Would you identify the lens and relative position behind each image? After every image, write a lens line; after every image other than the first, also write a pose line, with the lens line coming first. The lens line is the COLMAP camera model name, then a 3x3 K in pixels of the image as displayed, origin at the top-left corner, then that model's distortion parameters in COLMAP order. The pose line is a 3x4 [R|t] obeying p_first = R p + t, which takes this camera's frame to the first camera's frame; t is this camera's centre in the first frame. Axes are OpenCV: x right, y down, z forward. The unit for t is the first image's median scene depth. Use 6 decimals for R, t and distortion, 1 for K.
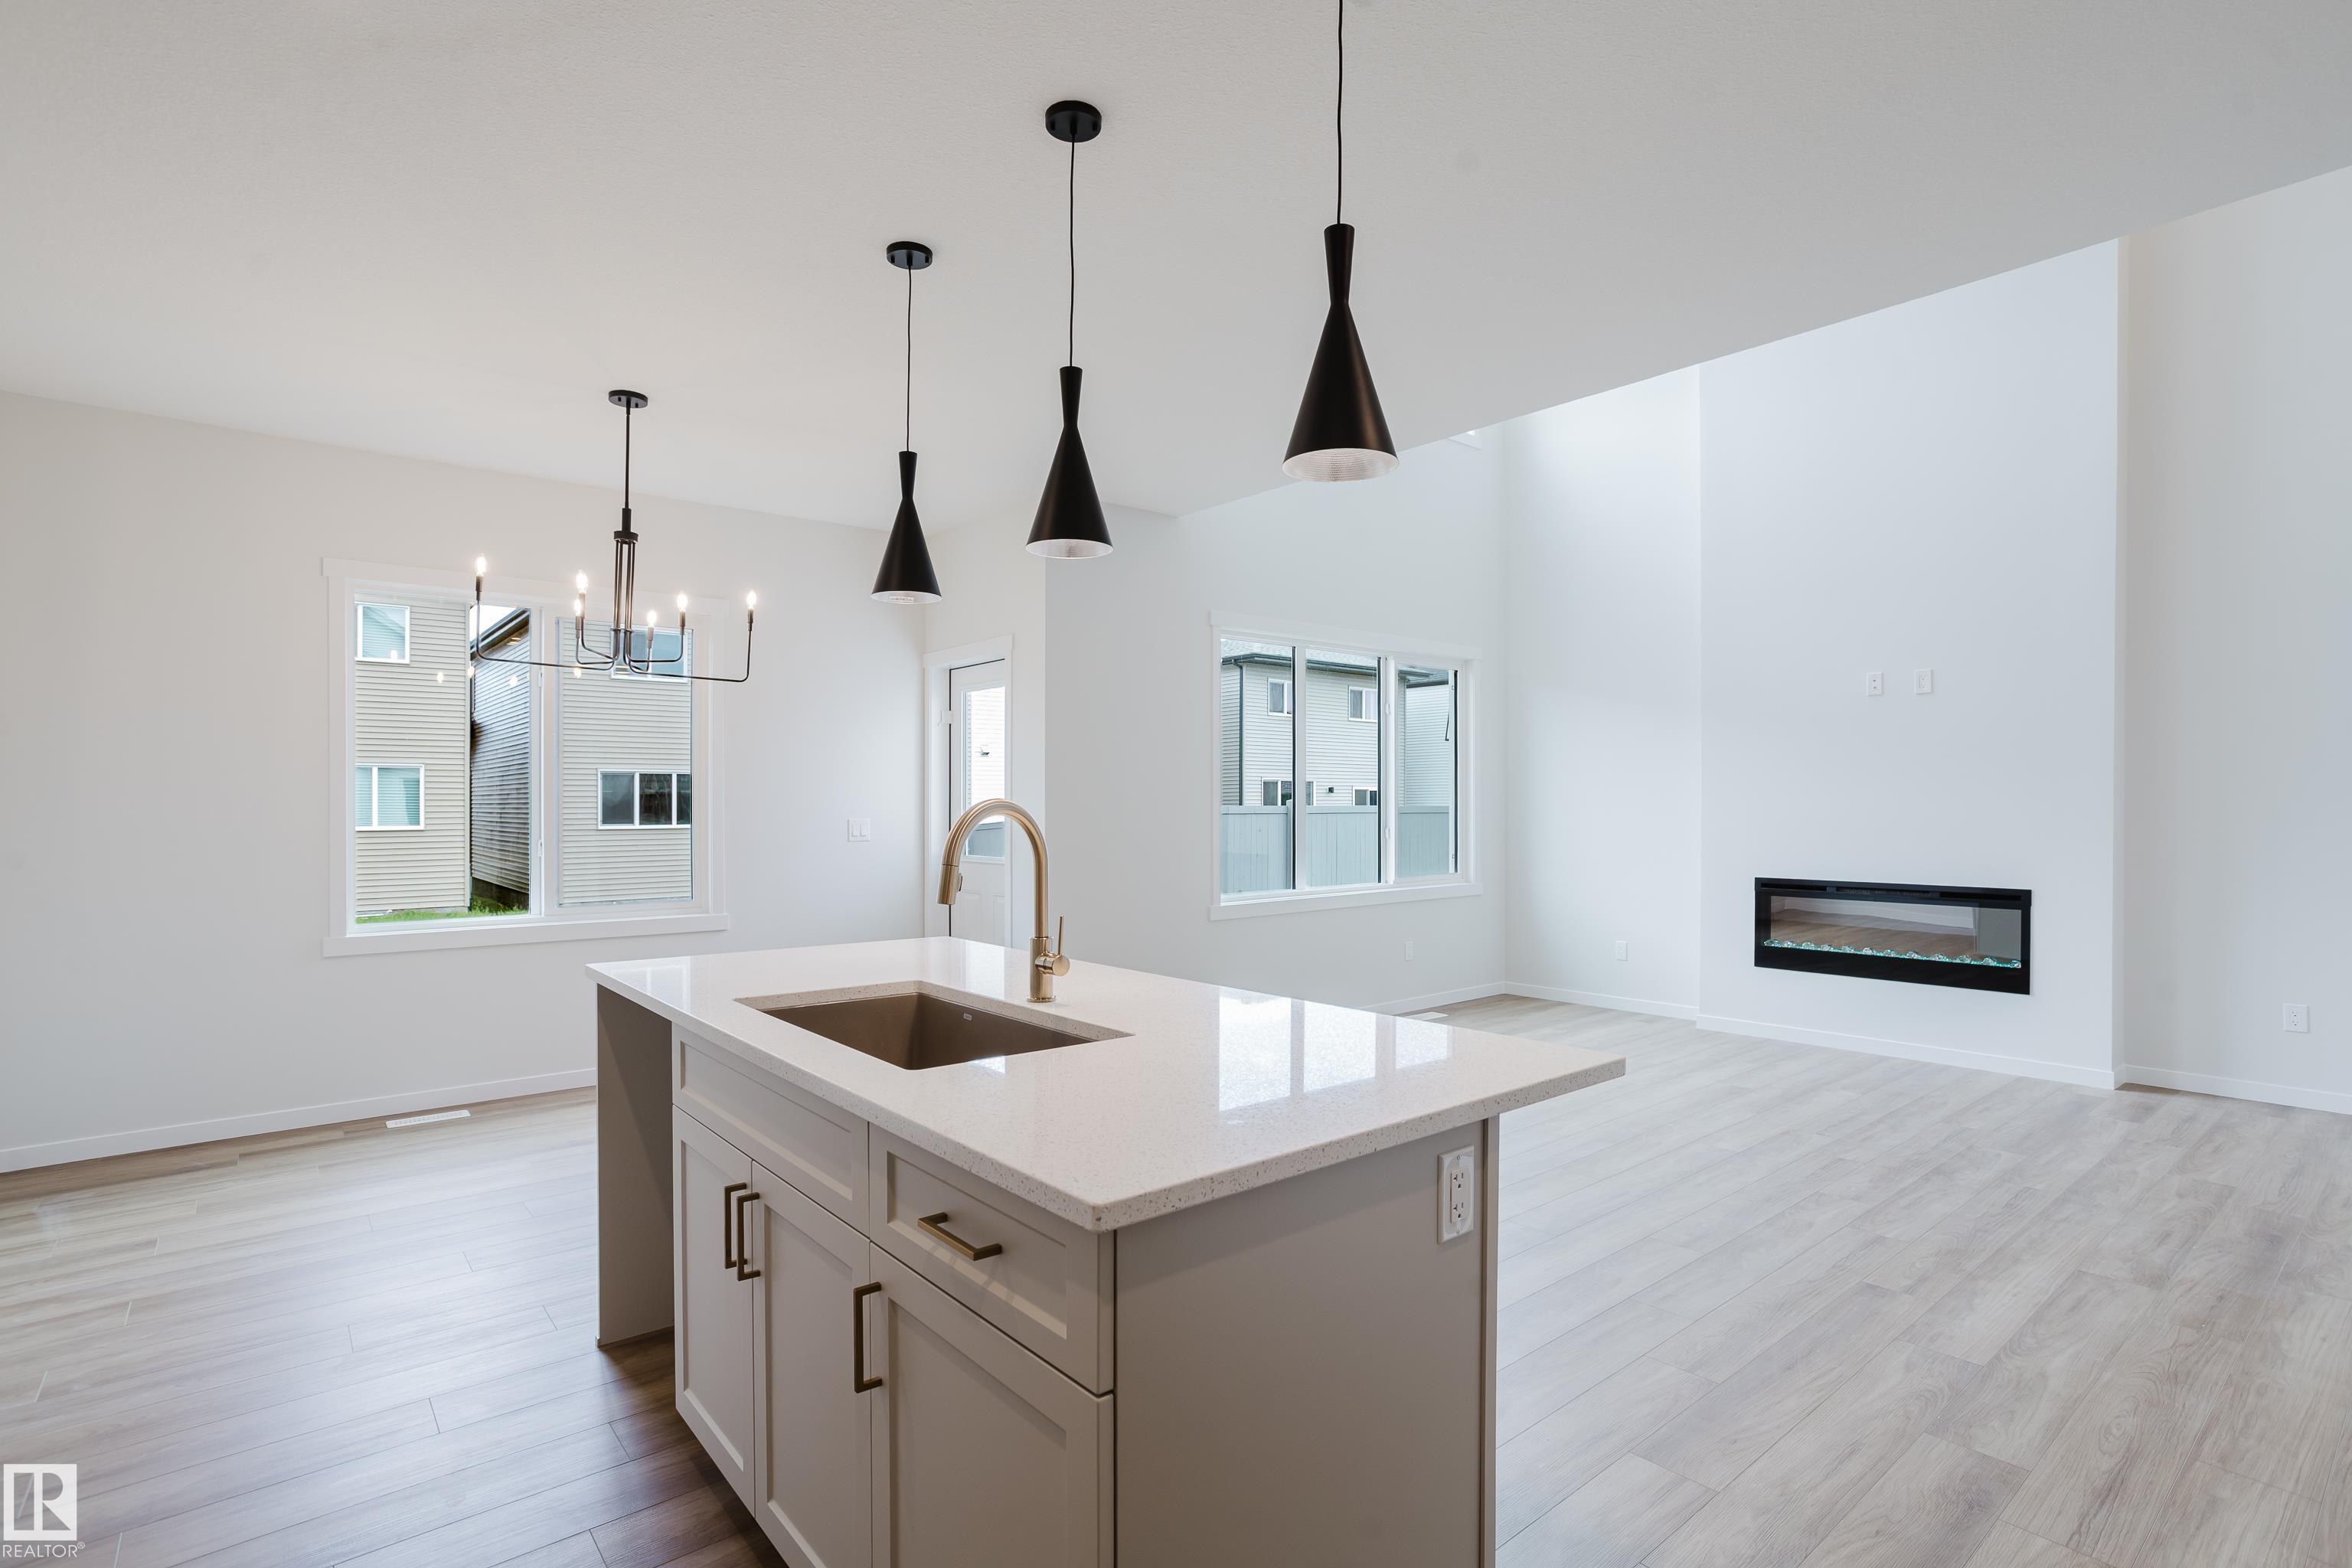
lens RADIAL K [[1136.5, 0, 1184.8], [0, 1136.5, 810.0], [0, 0, 1]] dist [-0.046885, 0.026911]
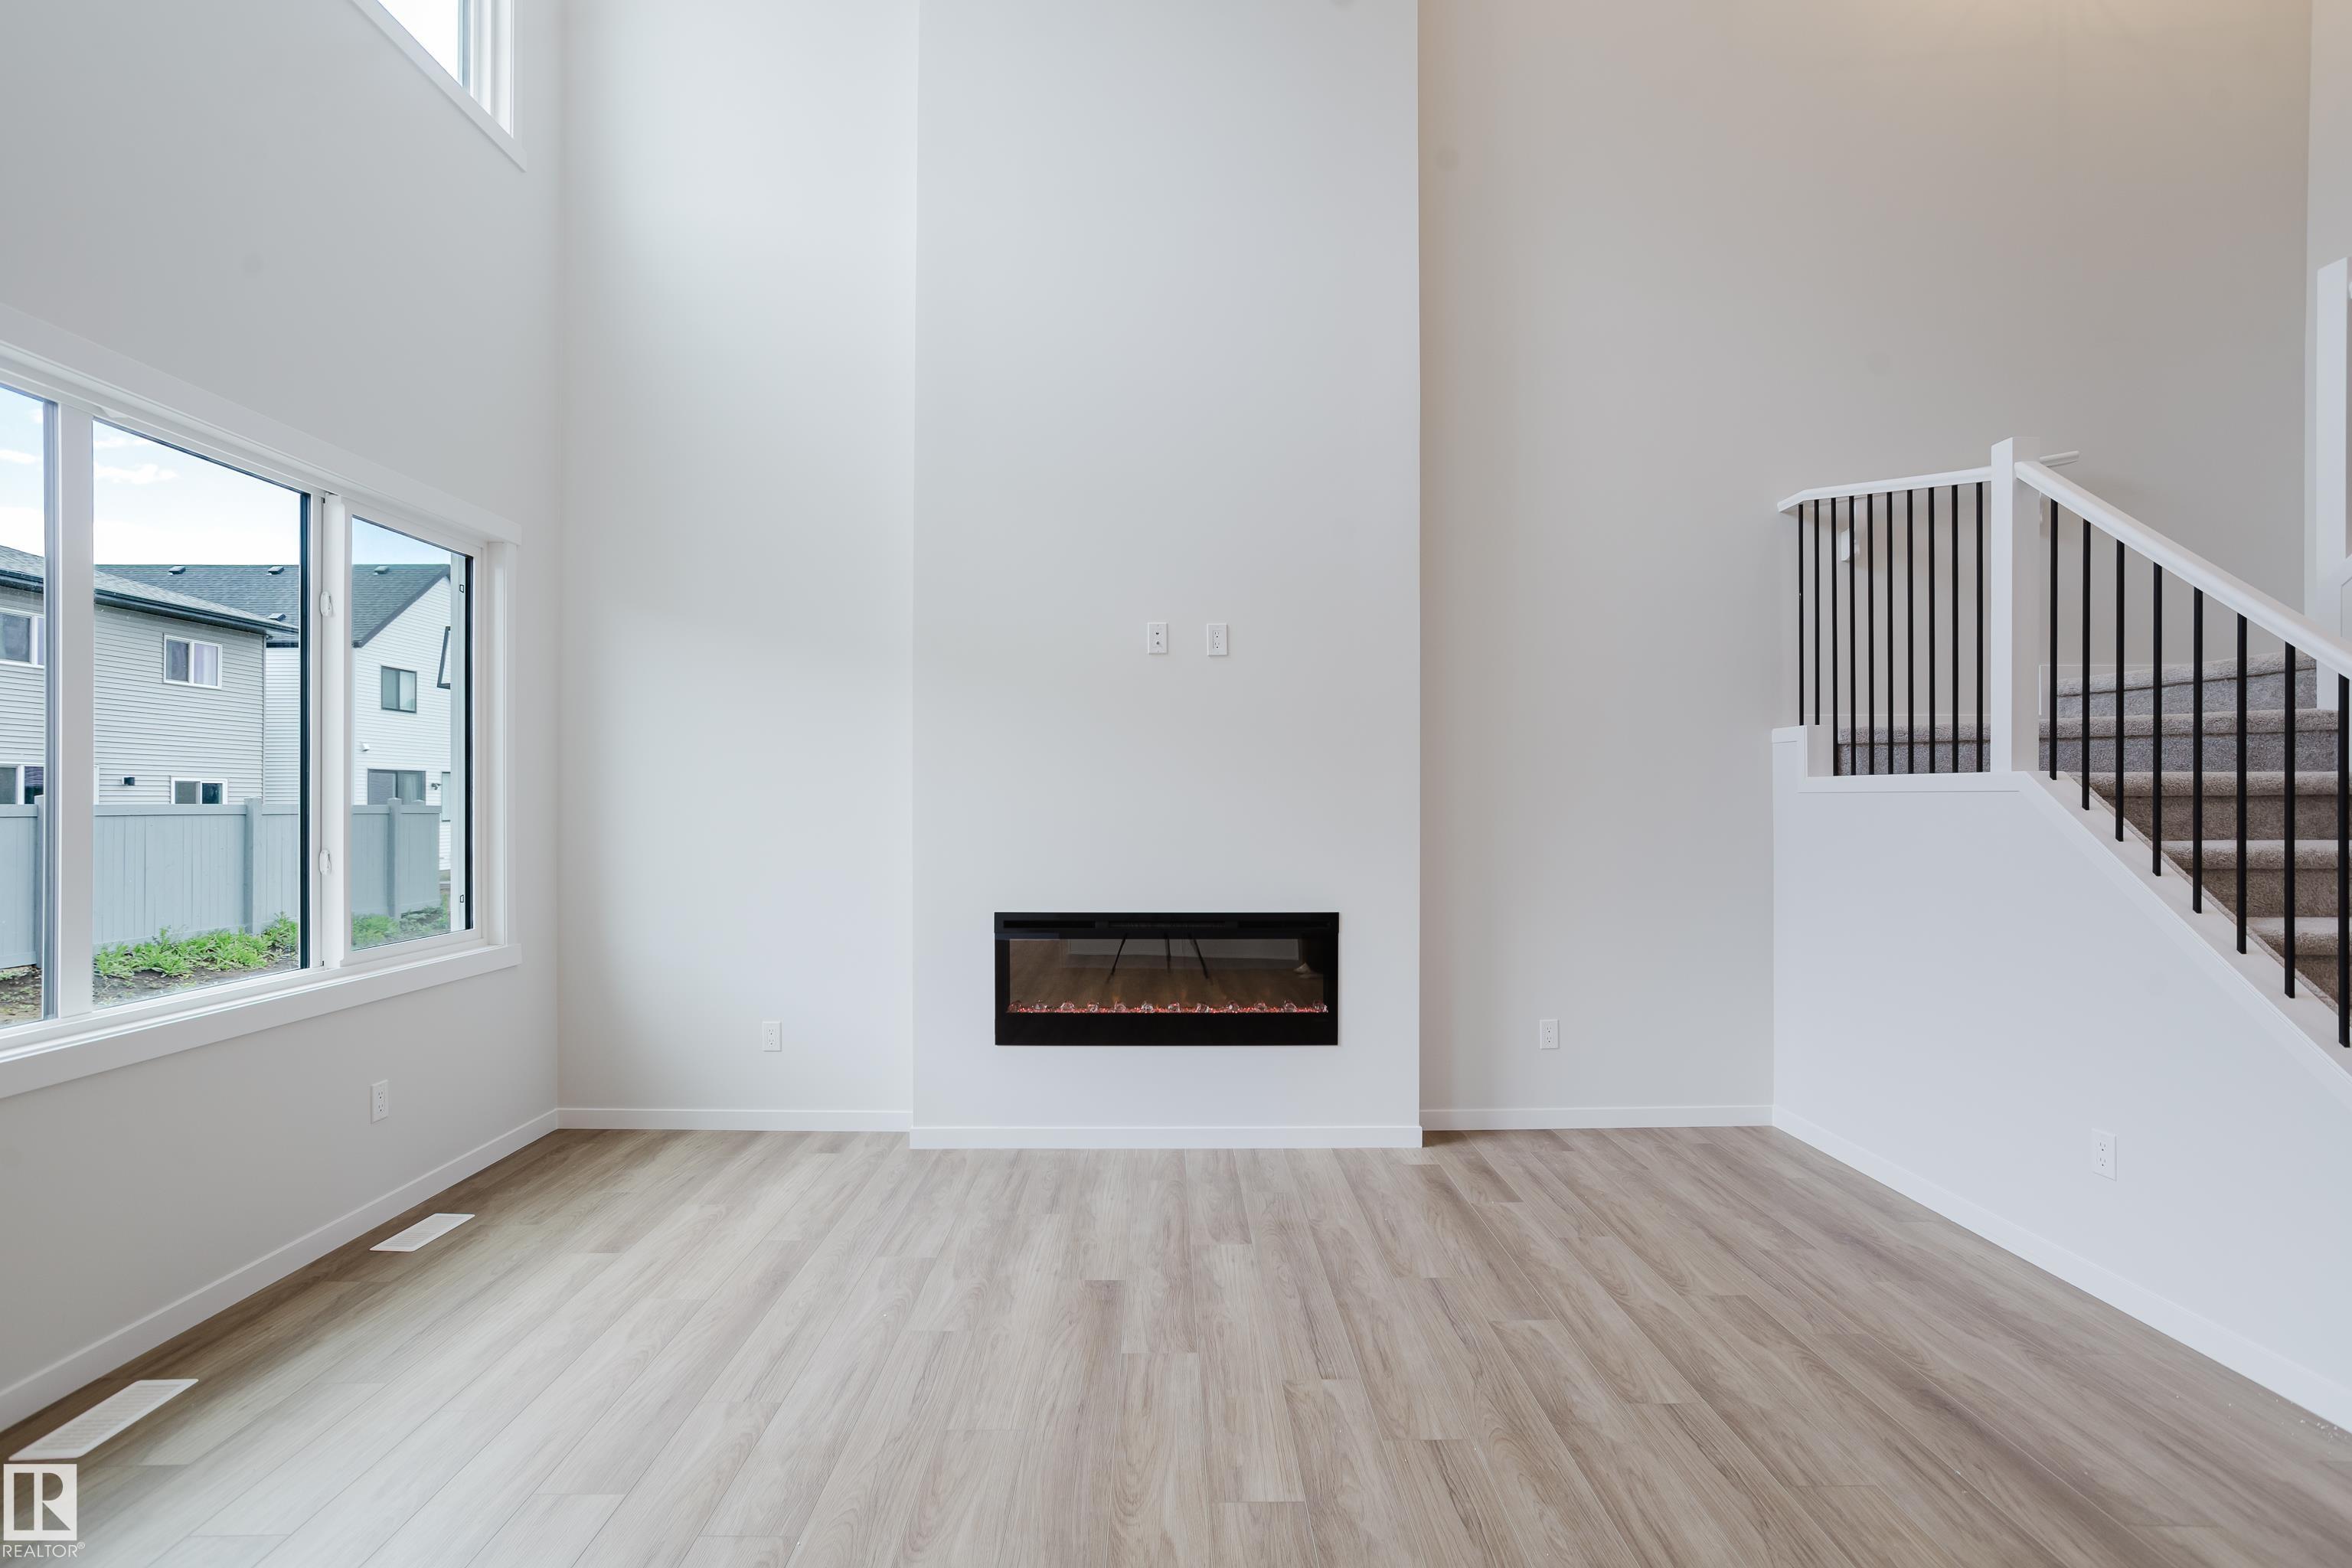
lens RADIAL K [[1141.6, 0, 1164.0], [0, 1141.6, 802.5], [0, 0, 1]] dist [-0.060658, 0.037871]
pose [[0.637714, 0.001265, 0.770272, 0.094372], [0.002686, 0.999989, -0.003867, -0.006421], [-0.770269, 0.004535, 0.637703, 0.981988]]
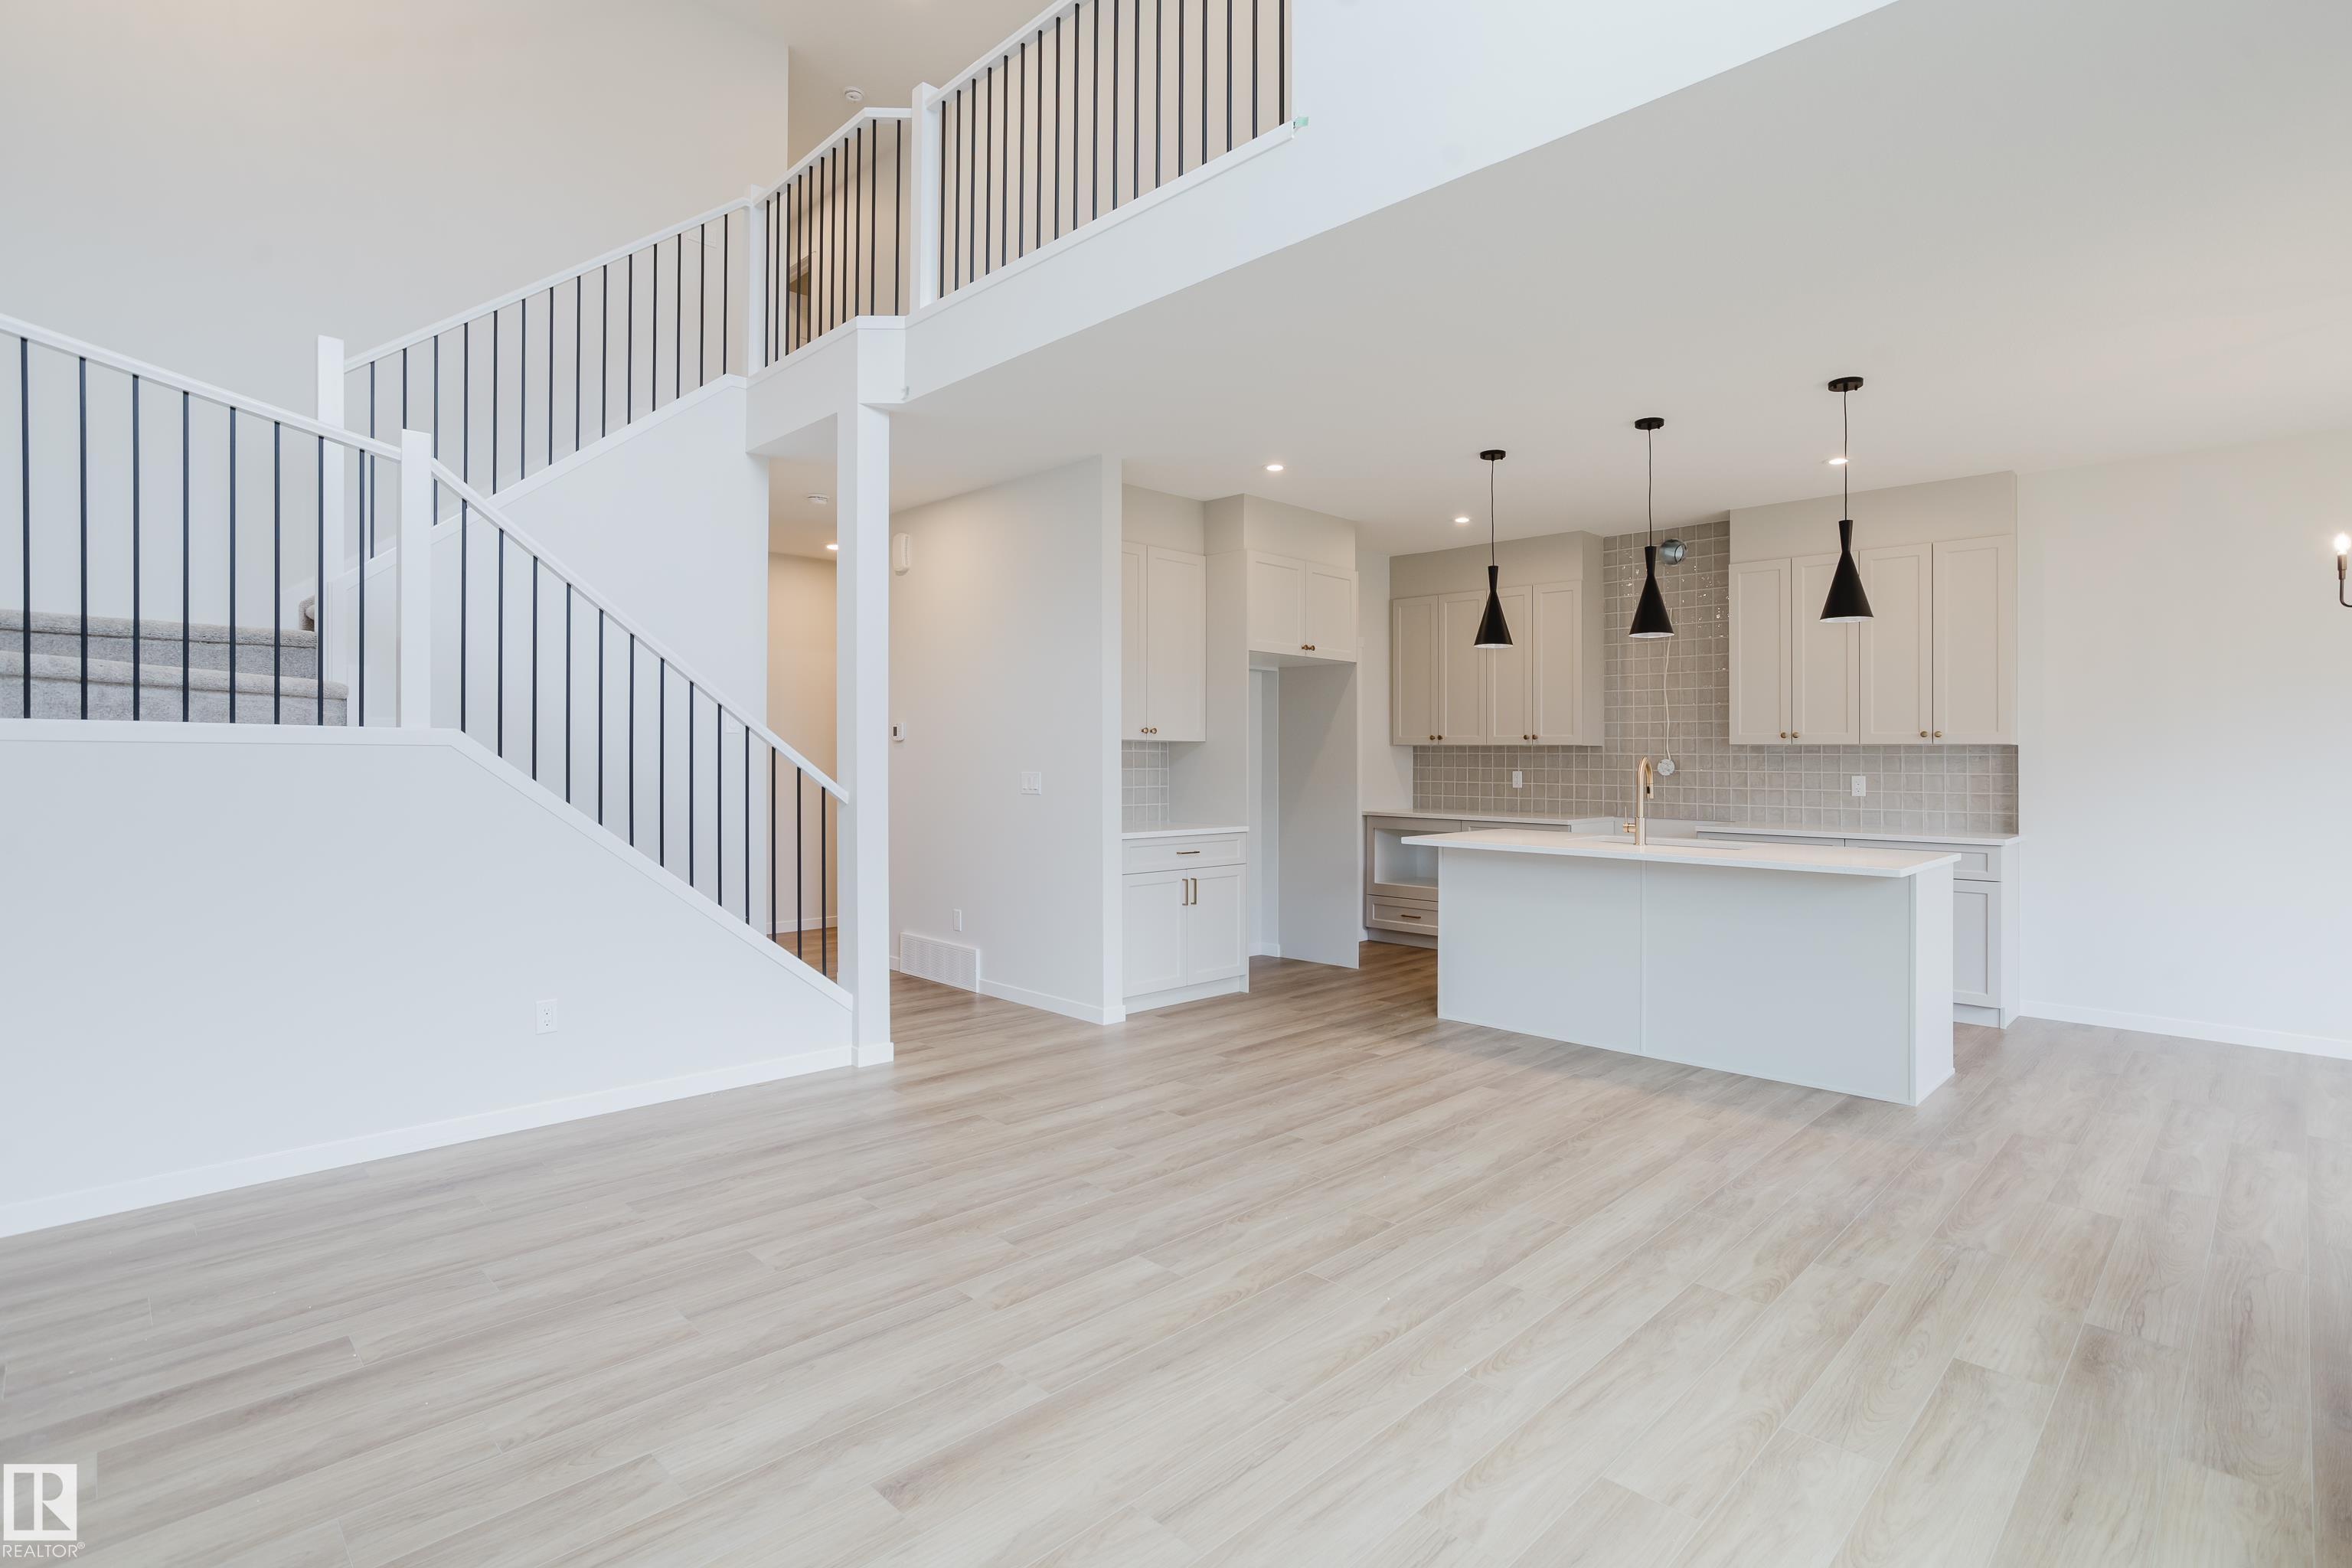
lens RADIAL K [[1139.3, 0, 1190.1], [0, 1139.3, 750.5], [0, 0, 1]] dist [-0.050262, 0.032975]
pose [[-0.995710, -0.003592, -0.092460, 0.712558], [-0.003654, 0.999993, 0.000497, -0.015890], [0.092458, 0.000833, -0.995716, 2.299477]]
